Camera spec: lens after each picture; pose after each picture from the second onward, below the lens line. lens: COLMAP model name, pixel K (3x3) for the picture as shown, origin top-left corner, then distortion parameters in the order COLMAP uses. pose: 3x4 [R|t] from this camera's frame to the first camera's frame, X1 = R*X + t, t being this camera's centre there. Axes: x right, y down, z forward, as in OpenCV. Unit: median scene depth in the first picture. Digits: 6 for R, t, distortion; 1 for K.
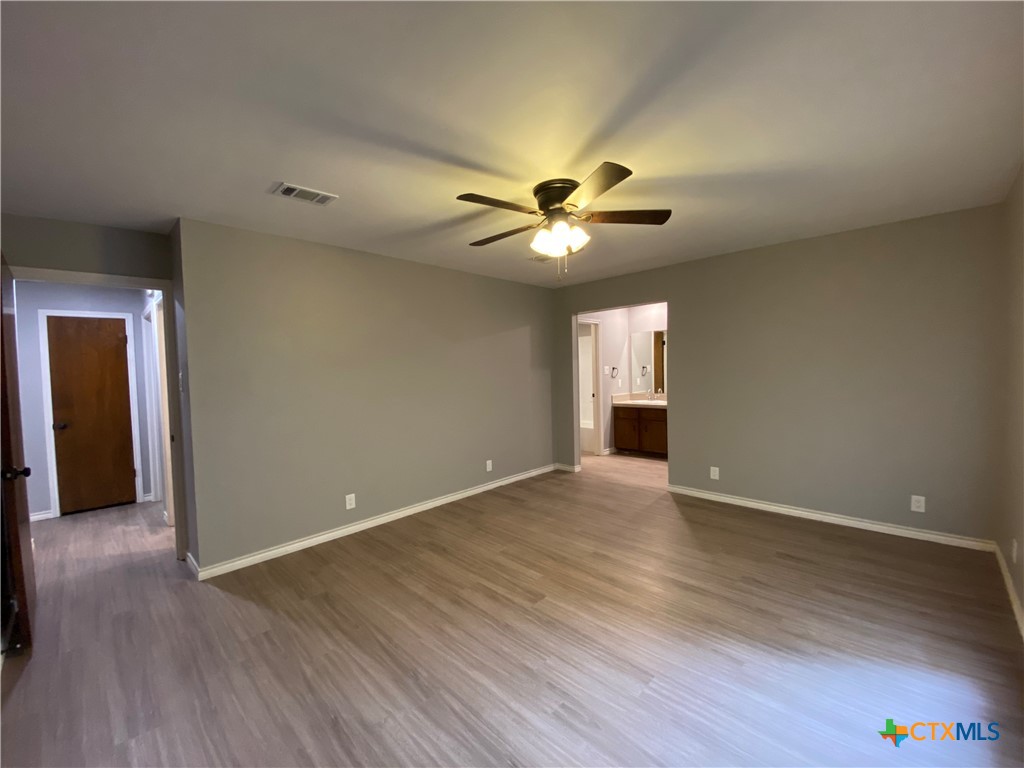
lens RADIAL K [[421.4, 0, 515.0], [0, 421.4, 383.0], [0, 0, 1]] dist [0.001023, -0.000067]
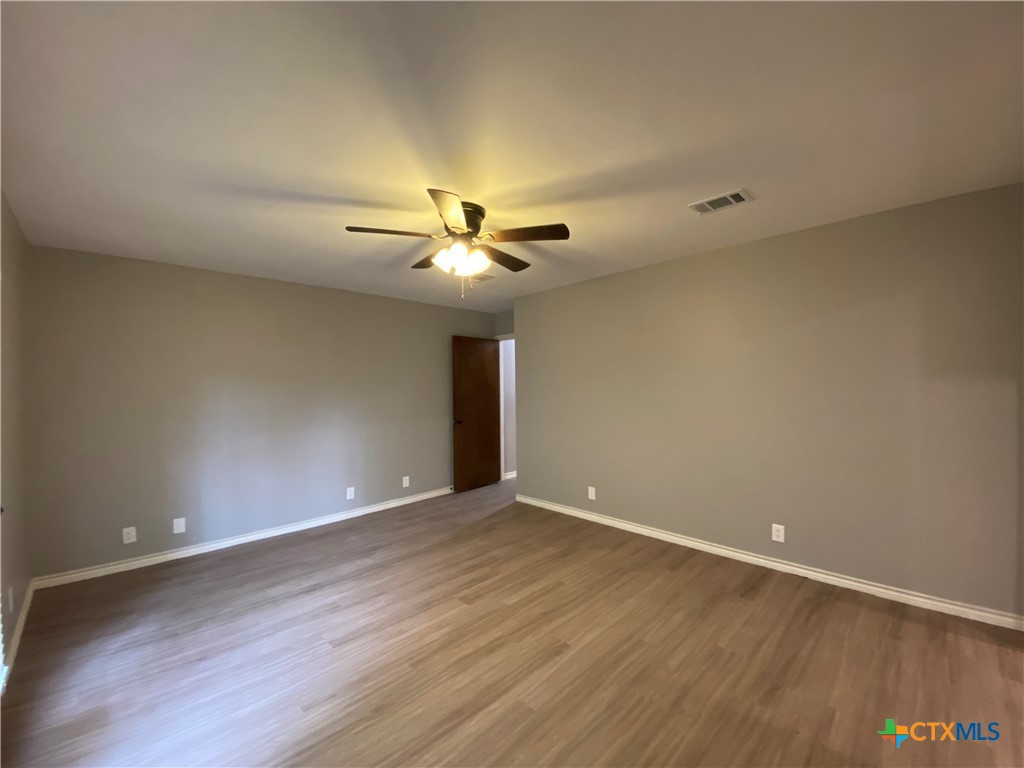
lens RADIAL K [[414.3, 0, 510.6], [0, 414.3, 375.8], [0, 0, 1]] dist [0.002109, -0.000007]
pose [[-0.007767, 0.016636, -0.999831, 1.066896], [-0.032975, 0.999314, 0.016883, -0.086140], [0.999426, 0.033101, -0.007213, 1.059761]]
